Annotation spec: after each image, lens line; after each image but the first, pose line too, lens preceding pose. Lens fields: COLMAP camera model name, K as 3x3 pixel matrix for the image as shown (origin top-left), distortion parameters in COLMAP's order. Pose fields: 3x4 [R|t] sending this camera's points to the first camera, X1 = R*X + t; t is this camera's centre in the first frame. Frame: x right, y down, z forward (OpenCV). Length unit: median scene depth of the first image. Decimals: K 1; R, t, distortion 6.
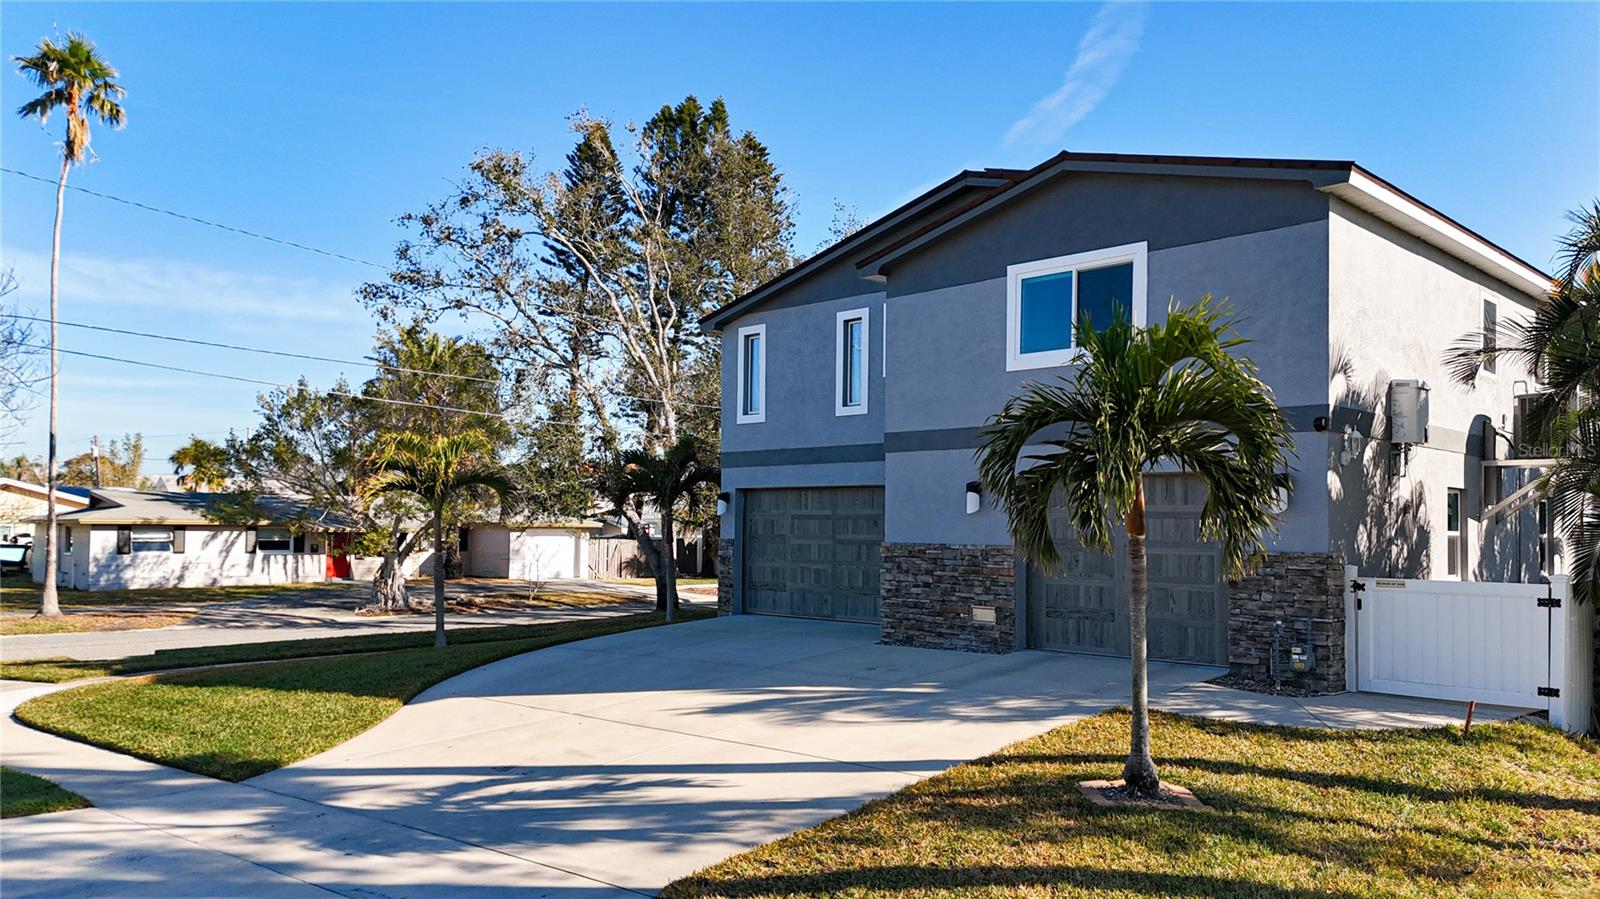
lens RADIAL K [[1254.2, 0, 793.0], [0, 1254.2, 456.5], [0, 0, 1]] dist [0.084941, -0.007372]
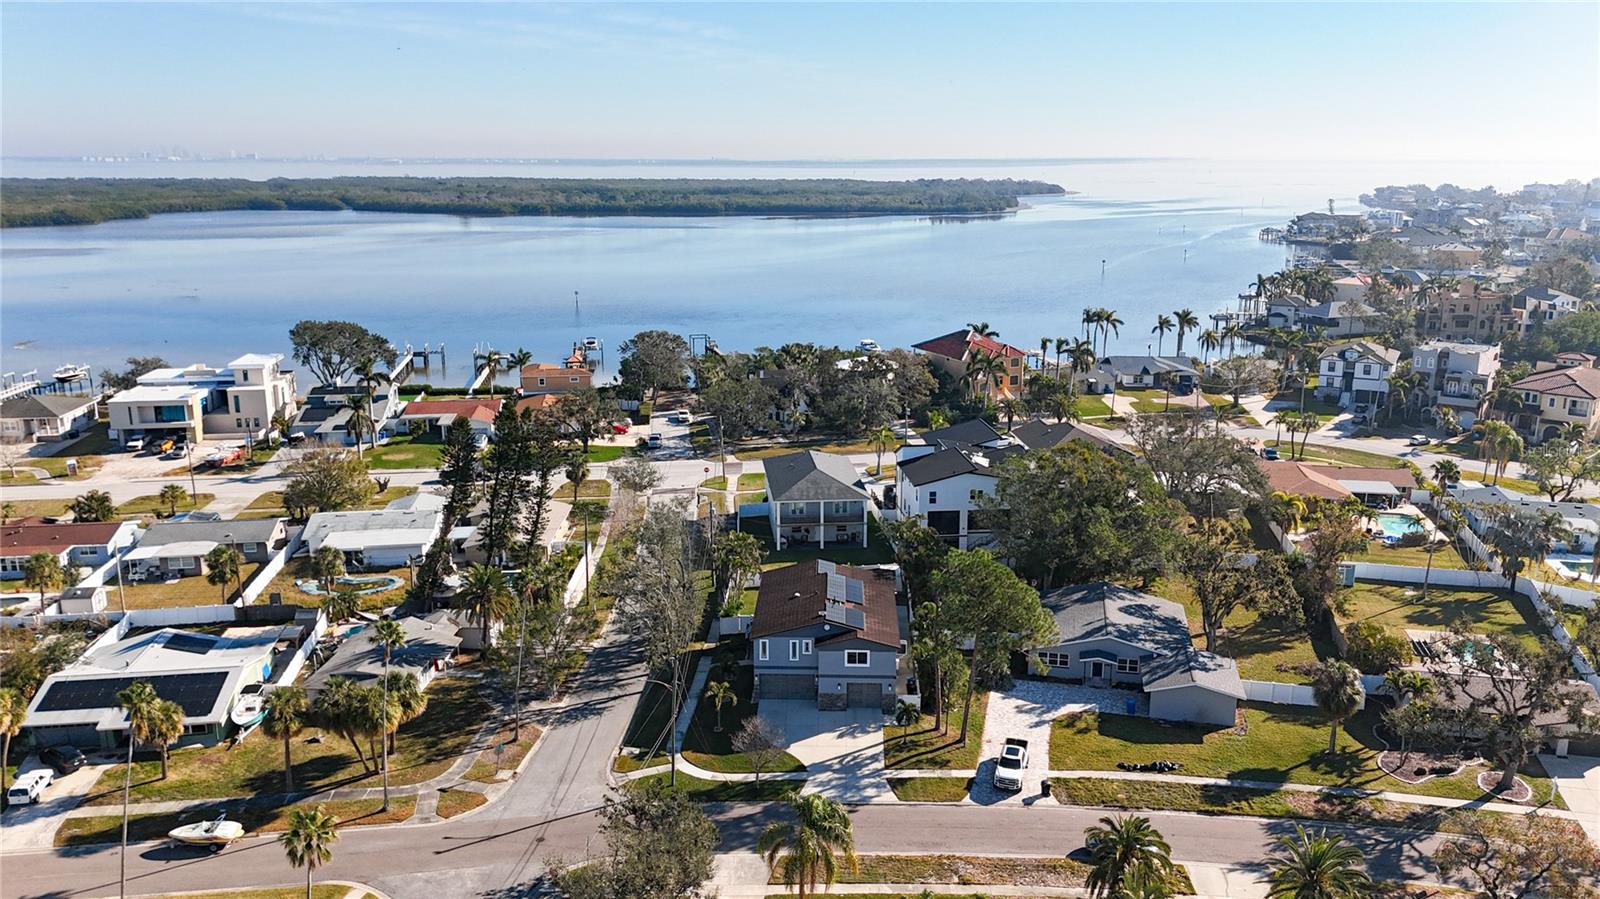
lens RADIAL K [[1263.5, 0, 800.0], [0, 1263.5, 449.5], [0, 0, 1]] dist [0.043299, -0.053436]
pose [[0.748470, -0.182101, 0.637678, -2.813043], [-0.003739, 0.960387, 0.278645, -2.112973], [-0.663159, -0.210942, 0.718139, -2.298167]]
